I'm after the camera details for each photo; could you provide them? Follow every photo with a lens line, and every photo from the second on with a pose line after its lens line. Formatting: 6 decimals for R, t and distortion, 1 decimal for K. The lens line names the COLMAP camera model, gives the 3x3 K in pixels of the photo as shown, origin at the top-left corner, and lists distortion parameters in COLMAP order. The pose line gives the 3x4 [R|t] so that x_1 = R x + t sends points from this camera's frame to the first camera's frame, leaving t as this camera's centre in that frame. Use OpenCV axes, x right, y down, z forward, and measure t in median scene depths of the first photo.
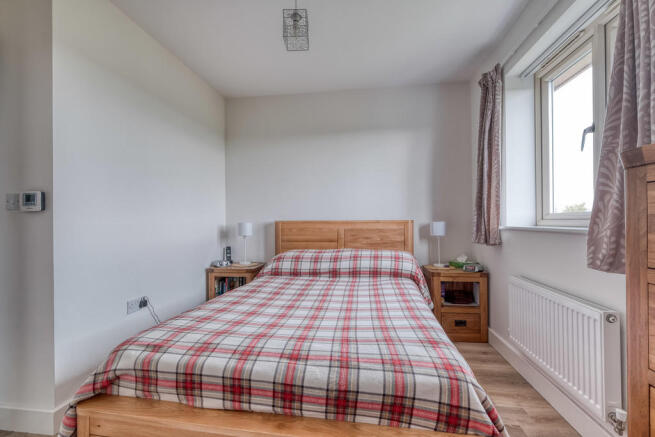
lens RADIAL K [[288.7, 0, 327.4], [0, 288.7, 218.7], [0, 0, 1]] dist [-0.000168, -0.000361]
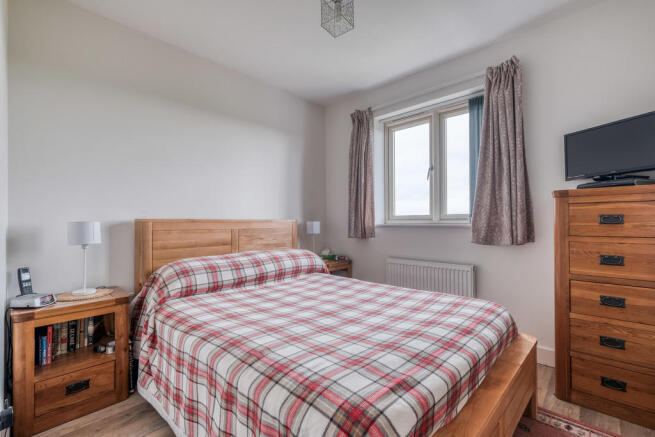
lens RADIAL K [[288.7, 0, 328.2], [0, 288.7, 218.6], [0, 0, 1]] dist [-0.000168, -0.000361]
pose [[0.570320, 0.014389, 0.821296, -0.660635], [-0.006082, 0.999893, -0.013294, 0.017644], [-0.821400, 0.002587, 0.570347, 0.372502]]
